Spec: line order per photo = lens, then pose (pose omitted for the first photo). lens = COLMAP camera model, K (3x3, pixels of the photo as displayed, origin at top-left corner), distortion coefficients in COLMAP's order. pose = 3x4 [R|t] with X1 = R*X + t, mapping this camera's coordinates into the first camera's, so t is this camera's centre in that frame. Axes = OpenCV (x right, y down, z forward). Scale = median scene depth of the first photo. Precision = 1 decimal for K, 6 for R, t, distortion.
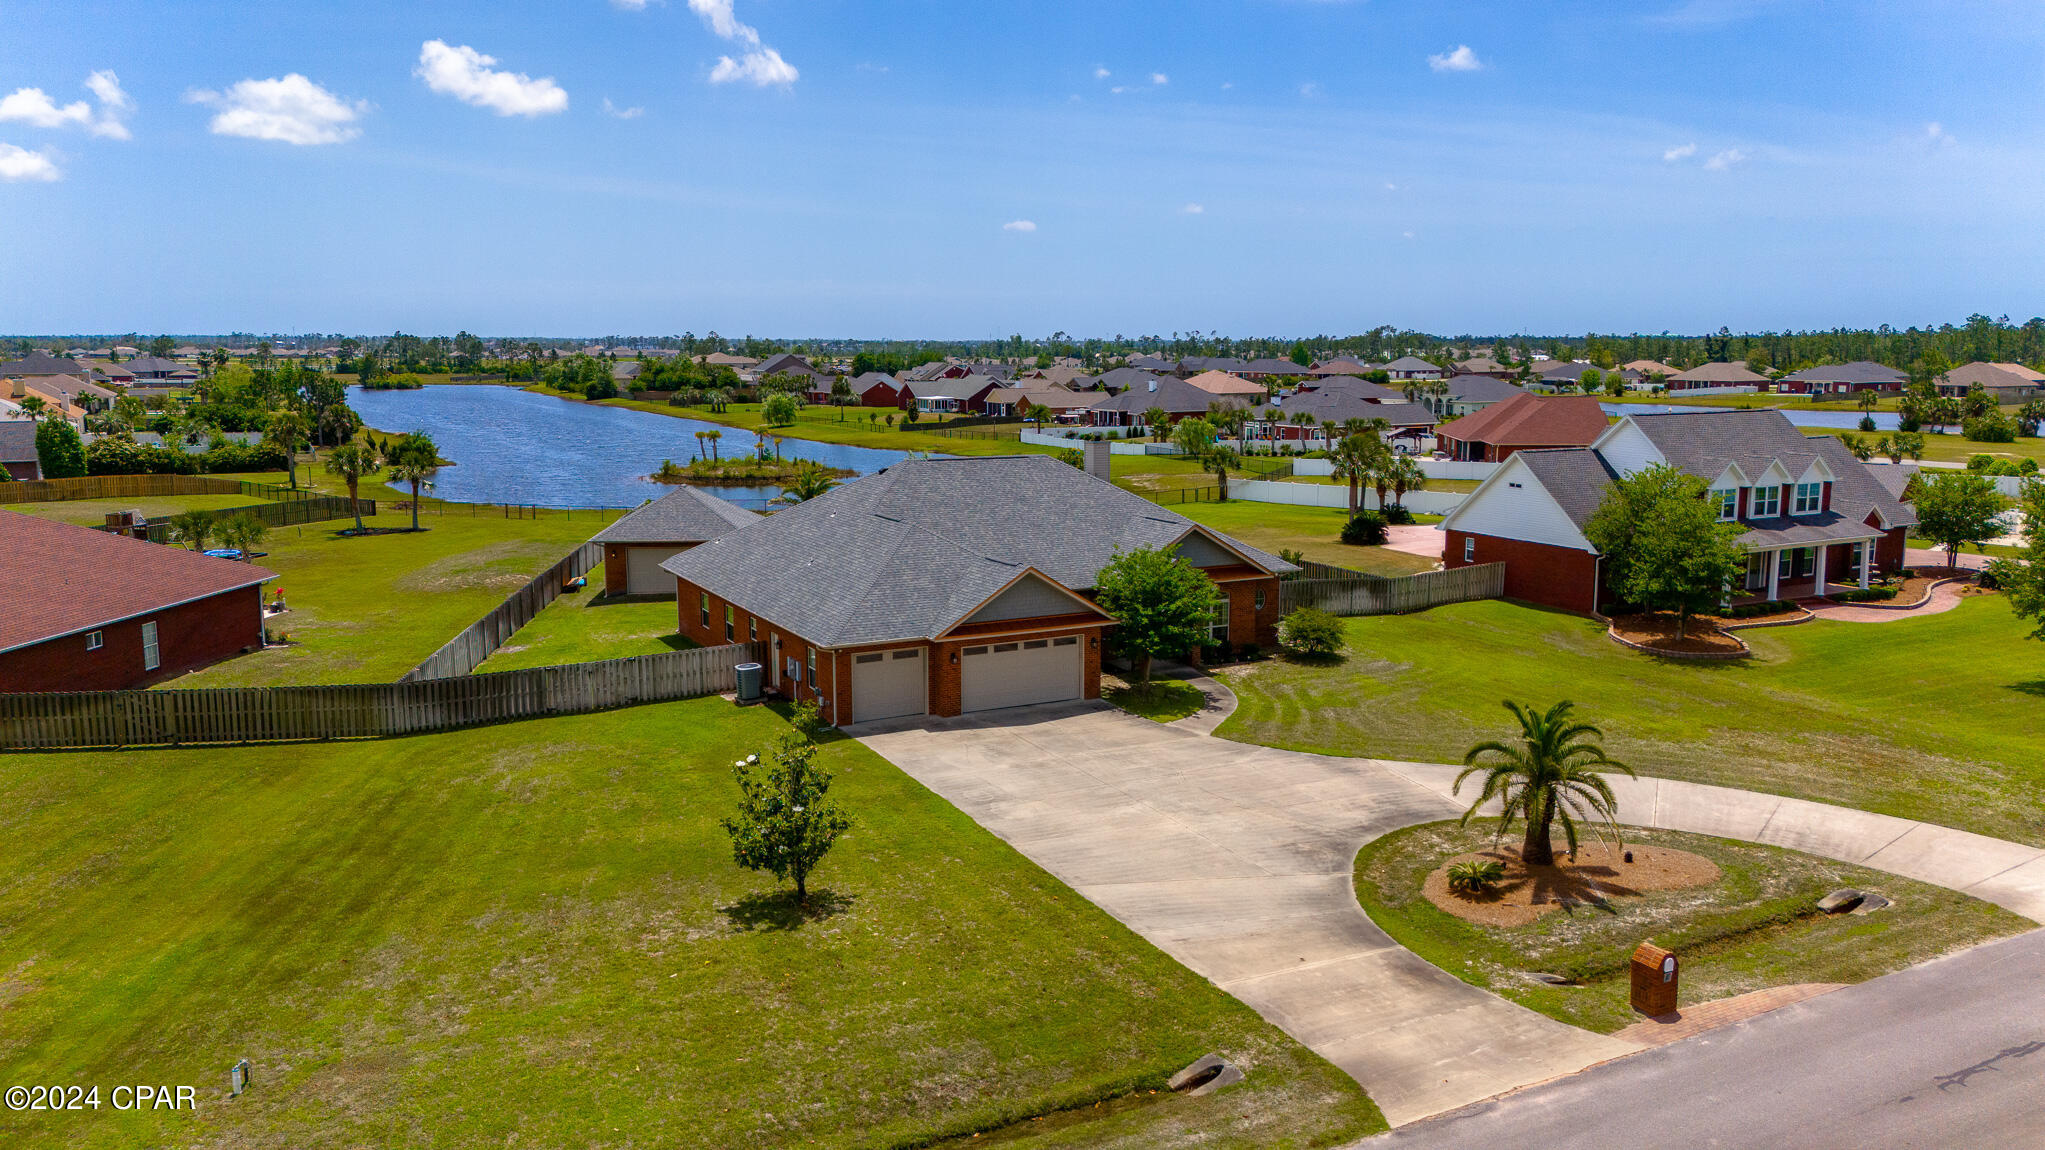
lens RADIAL K [[1506.3, 0, 1026.8], [0, 1506.3, 571.7], [0, 0, 1]] dist [0.060125, -0.053350]
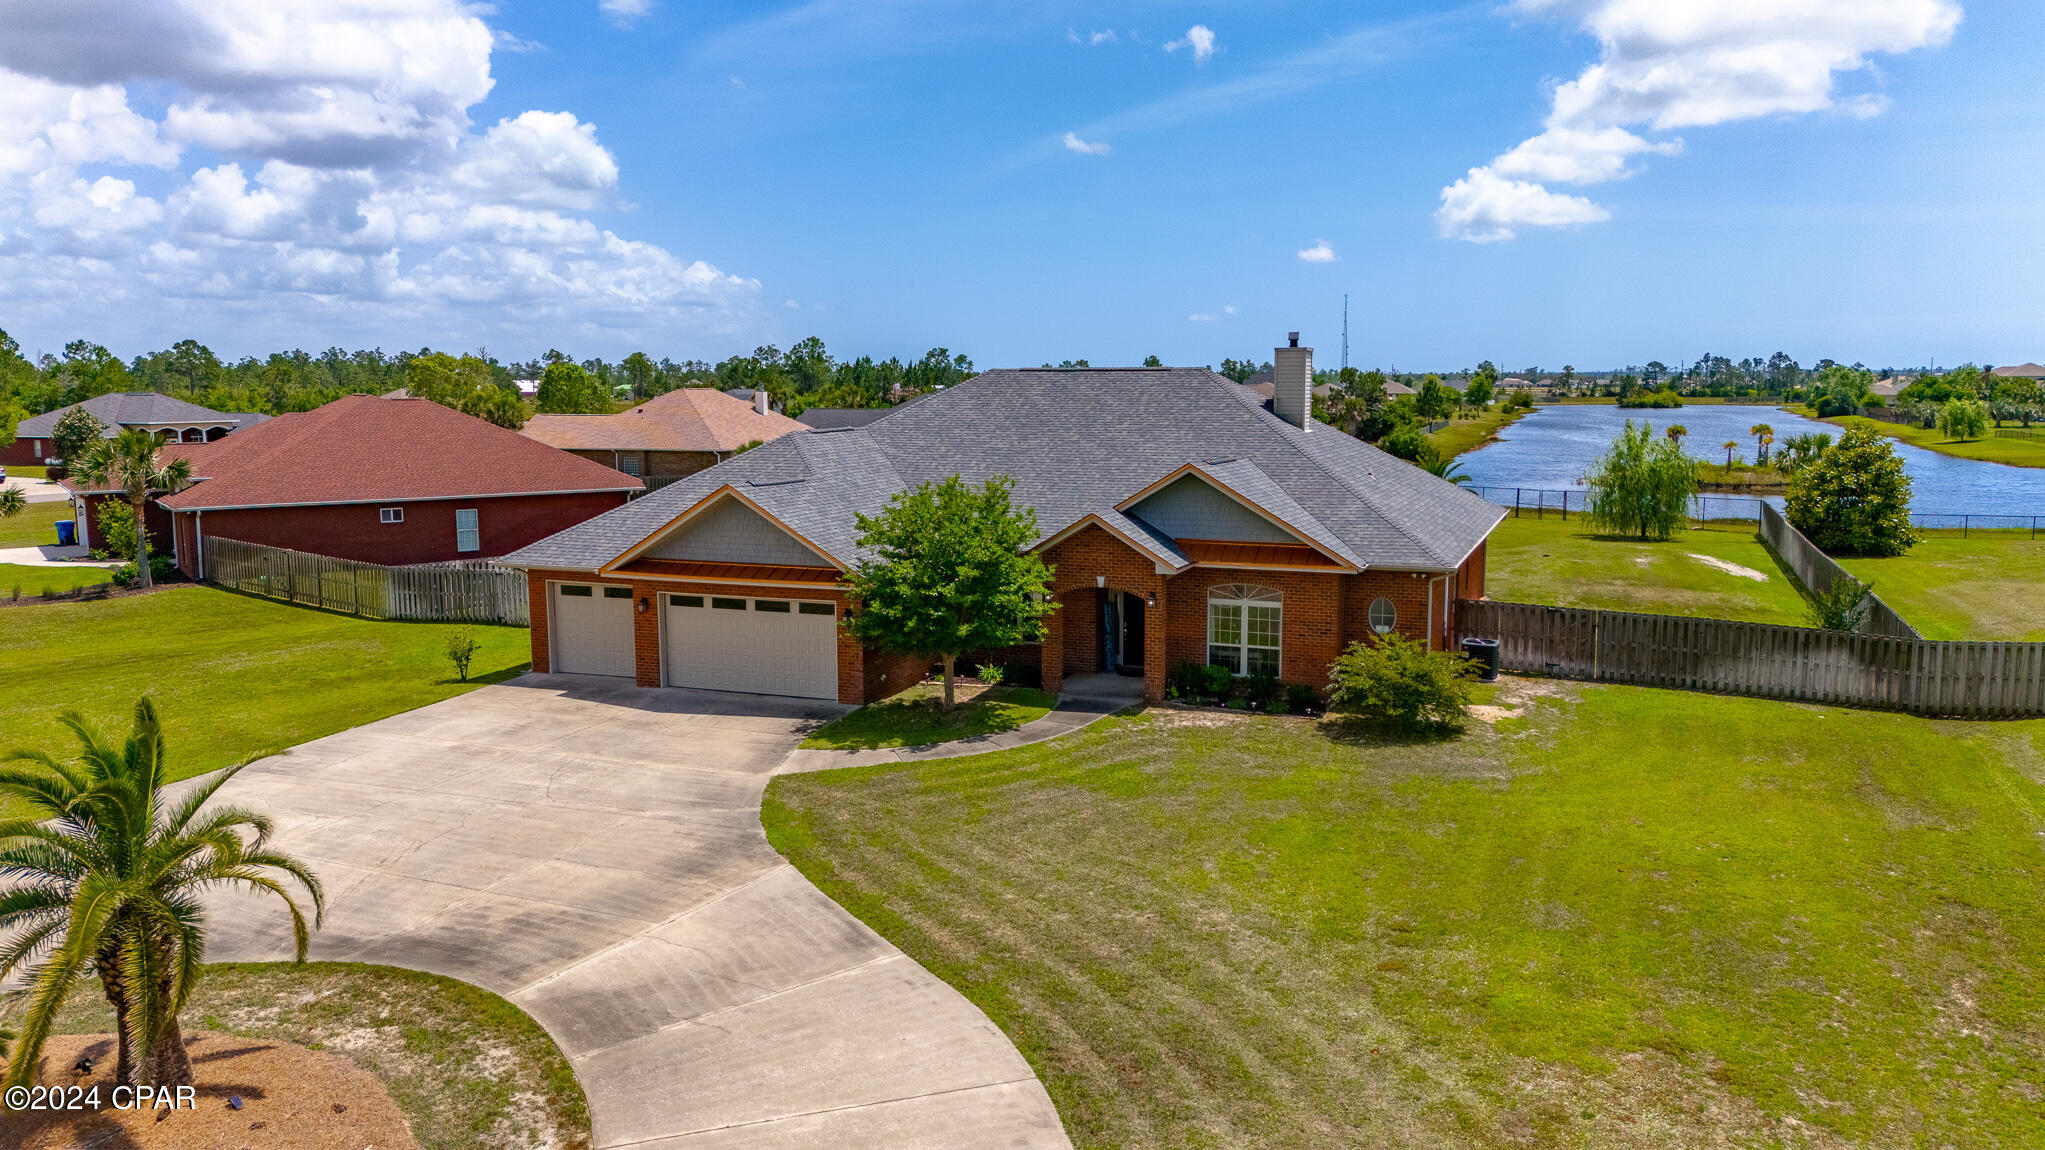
lens RADIAL K [[1506.3, 0, 1026.8], [0, 1506.3, 571.7], [0, 0, 1]] dist [0.060125, -0.053350]
pose [[0.647242, 0.094348, -0.756424, 0.656019], [-0.111872, 0.993323, 0.028172, 0.001458], [0.754031, 0.066389, 0.653475, 0.715550]]
